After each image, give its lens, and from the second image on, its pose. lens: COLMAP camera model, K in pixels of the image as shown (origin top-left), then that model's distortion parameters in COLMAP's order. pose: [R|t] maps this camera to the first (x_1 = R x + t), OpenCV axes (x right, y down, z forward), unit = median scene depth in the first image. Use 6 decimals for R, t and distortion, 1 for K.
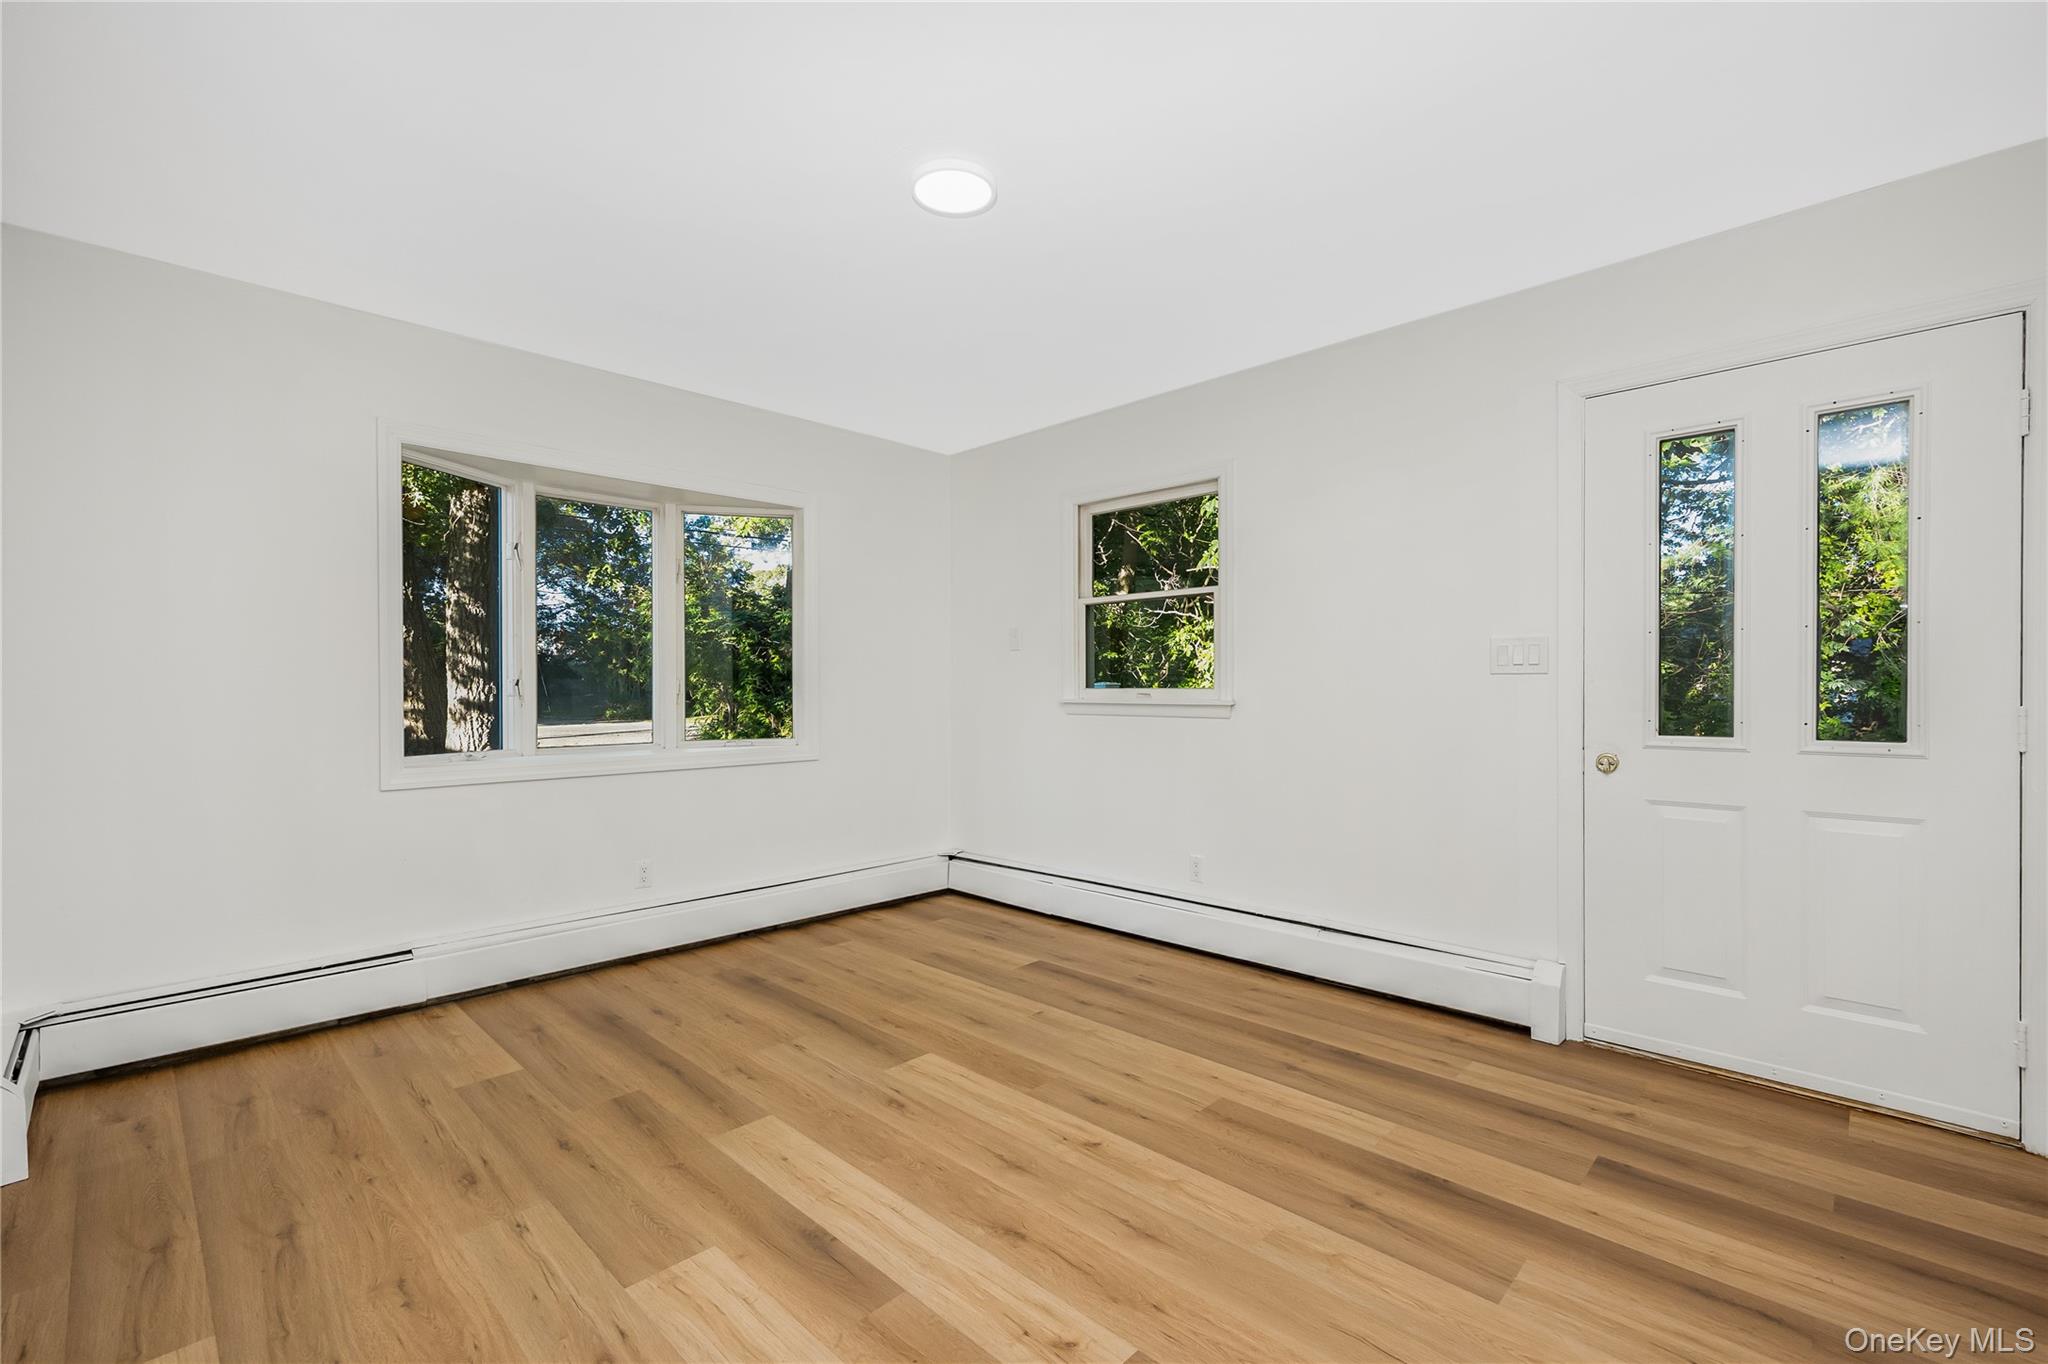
lens RADIAL K [[853.5, 0, 1029.4], [0, 853.5, 695.6], [0, 0, 1]] dist [-0.003382, 0.000306]
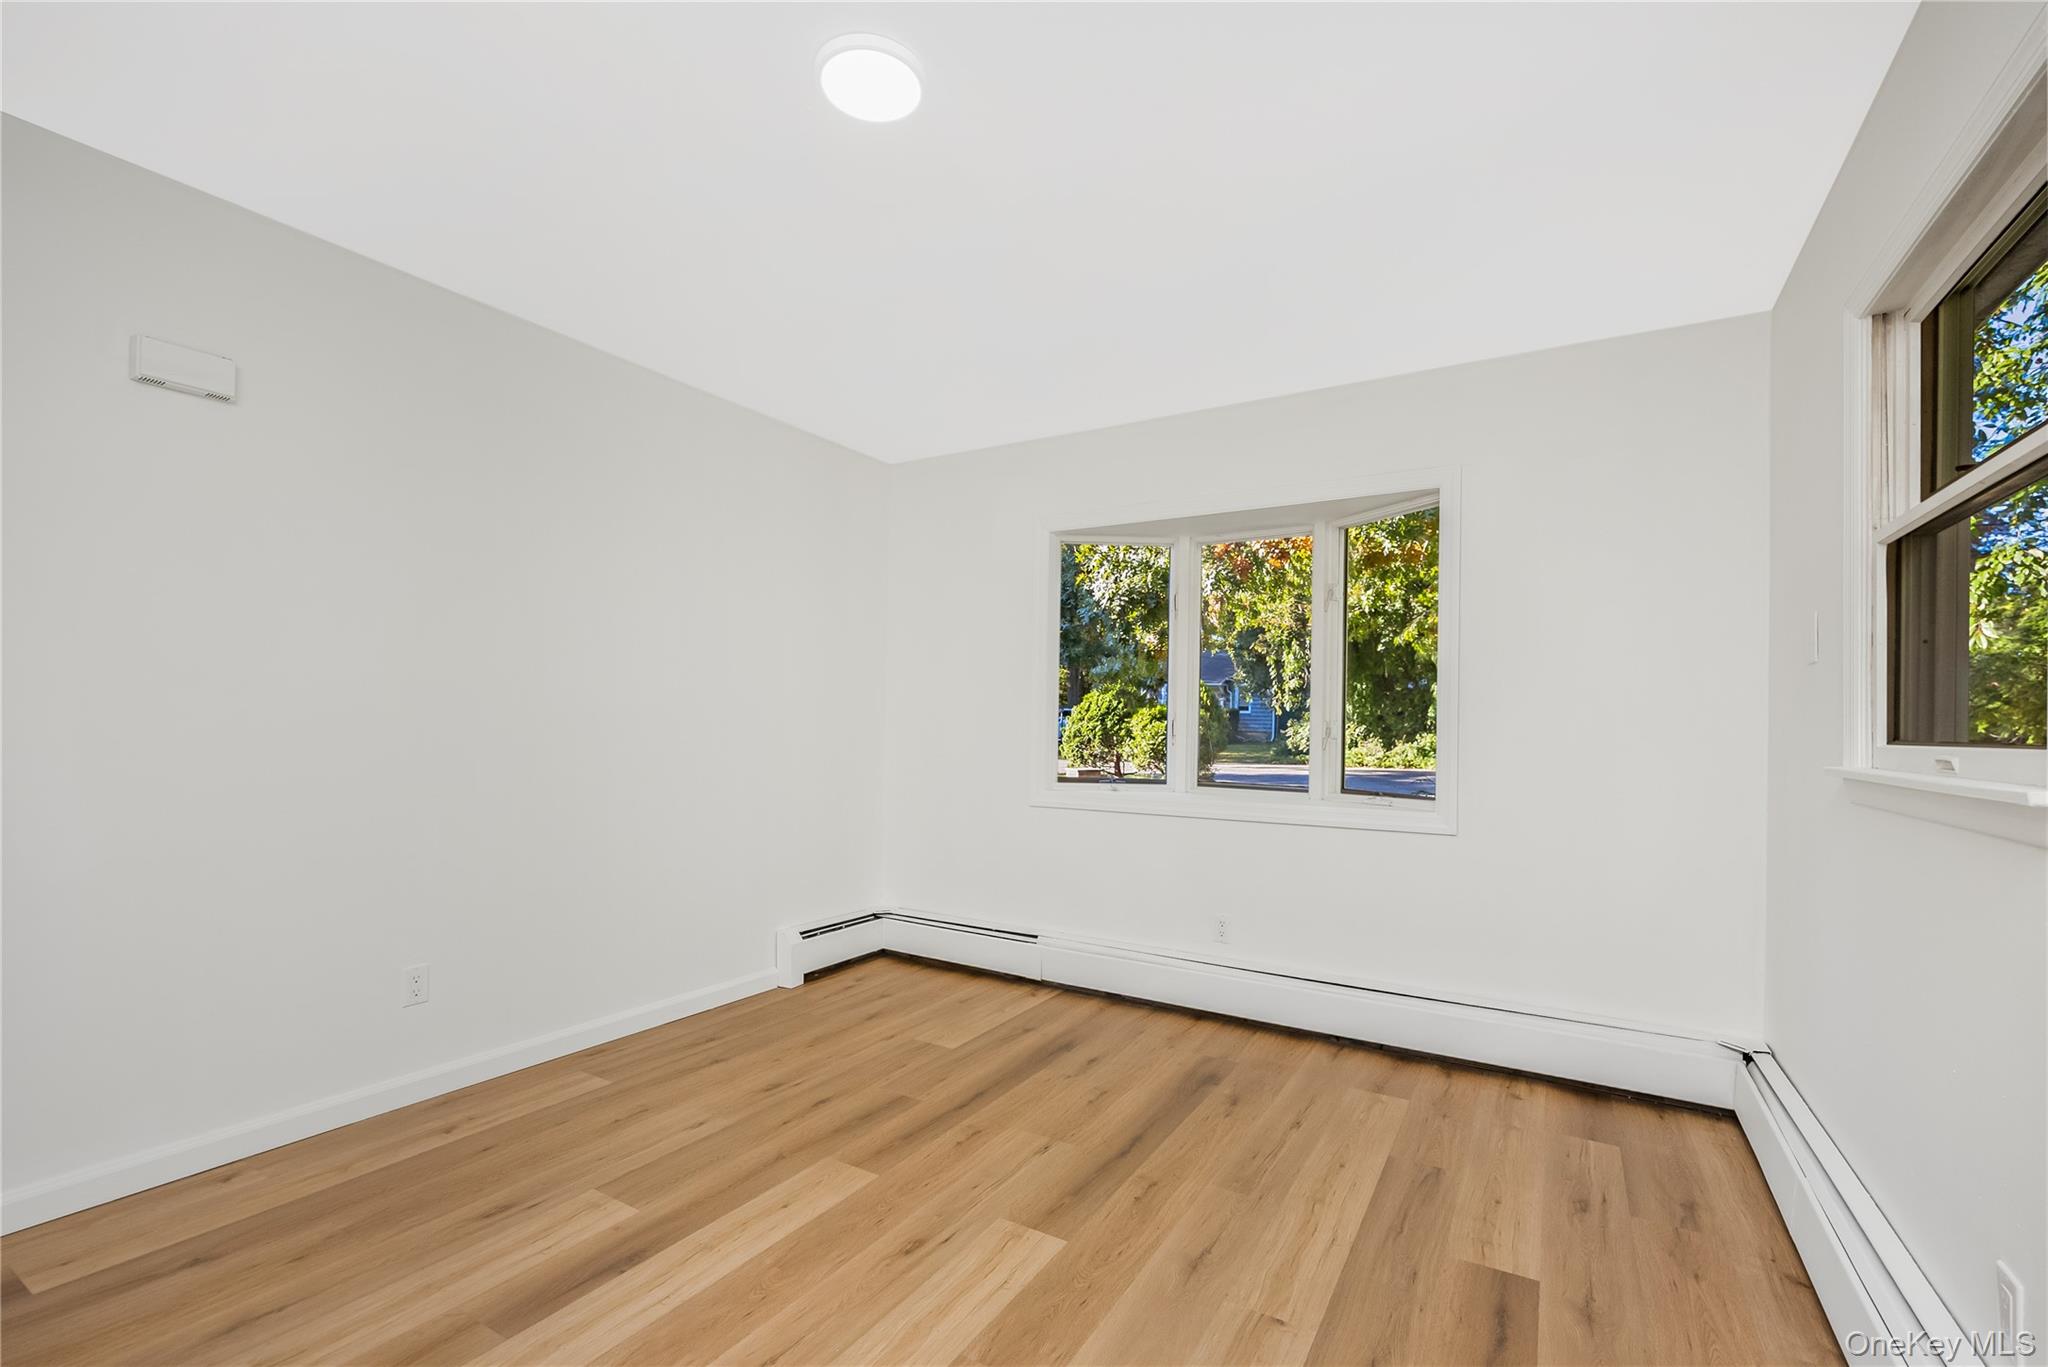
lens RADIAL K [[853.5, 0, 1029.4], [0, 853.5, 697.1], [0, 0, 1]] dist [-0.003382, 0.000306]
pose [[0.255706, -0.026279, -0.966397, 0.501012], [-0.025763, 0.999090, -0.033985, -0.007281], [0.966411, 0.033588, 0.254796, 0.678555]]
